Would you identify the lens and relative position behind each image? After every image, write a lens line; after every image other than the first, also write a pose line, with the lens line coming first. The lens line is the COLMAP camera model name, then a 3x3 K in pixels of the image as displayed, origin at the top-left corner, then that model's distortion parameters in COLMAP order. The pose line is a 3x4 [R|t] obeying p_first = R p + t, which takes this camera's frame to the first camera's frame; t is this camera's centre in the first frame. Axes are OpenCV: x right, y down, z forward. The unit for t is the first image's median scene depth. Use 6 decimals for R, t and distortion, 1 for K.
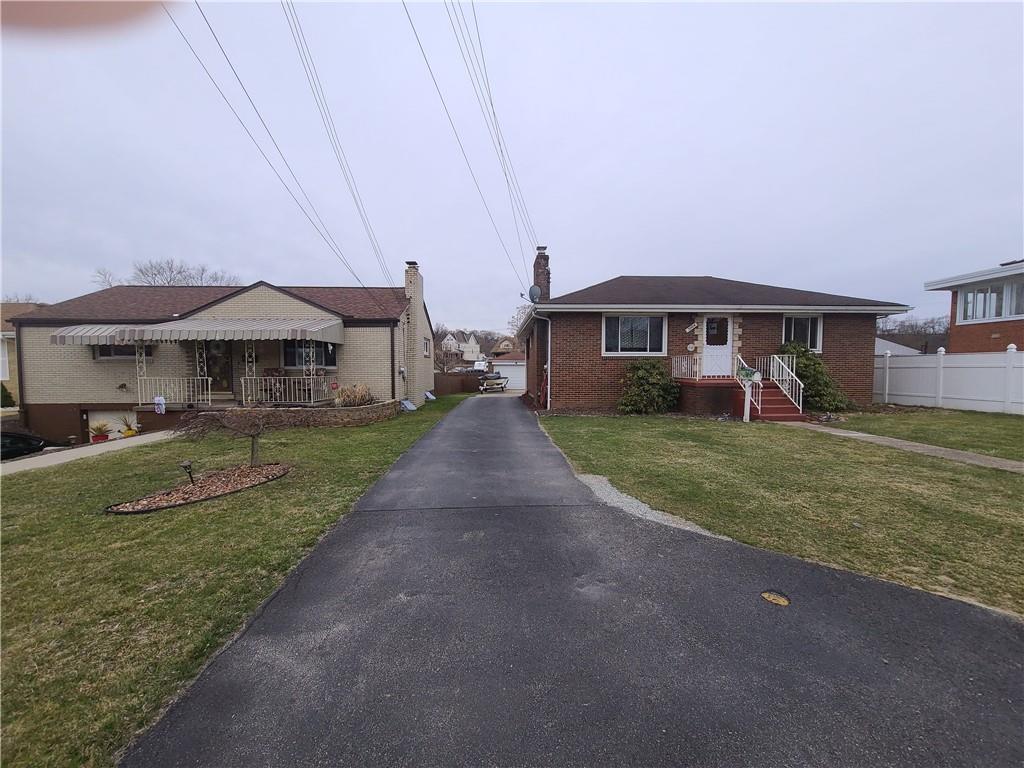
lens RADIAL K [[420.4, 0, 513.8], [0, 420.4, 390.0], [0, 0, 1]] dist [0.000246, -0.001355]
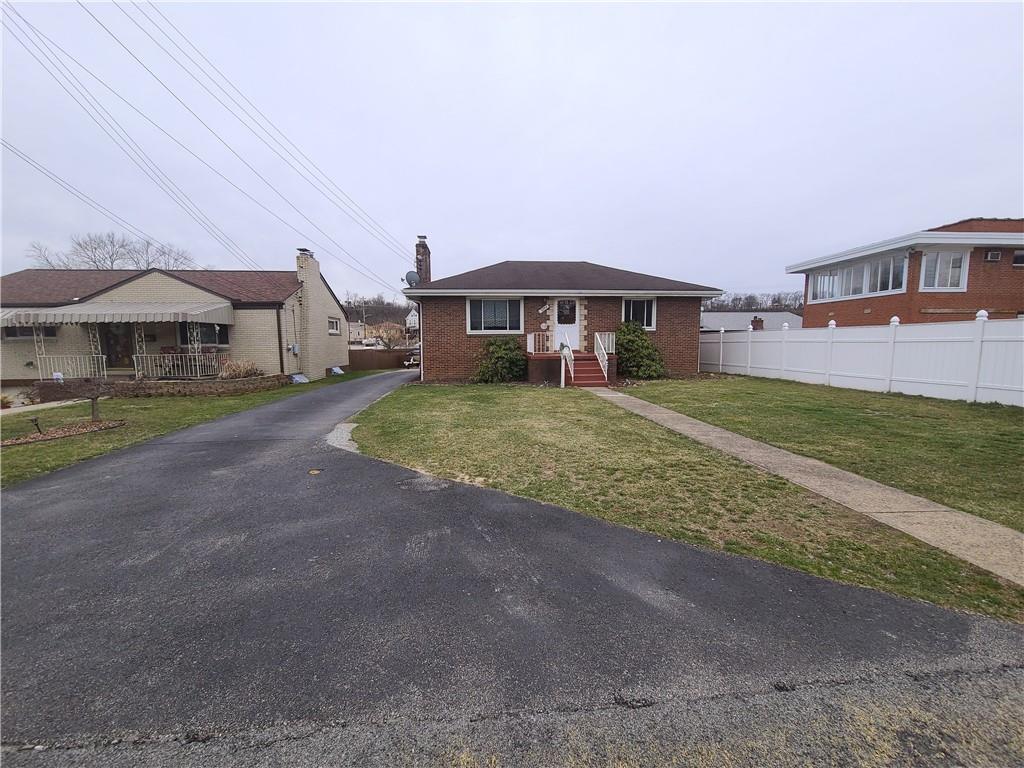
lens RADIAL K [[420.4, 0, 513.8], [0, 420.4, 390.0], [0, 0, 1]] dist [0.000246, -0.001355]
pose [[0.998423, -0.012858, 0.054638, 0.275777], [0.009632, 0.998217, 0.058905, 0.006560], [-0.055298, -0.058286, 0.996767, -0.173372]]
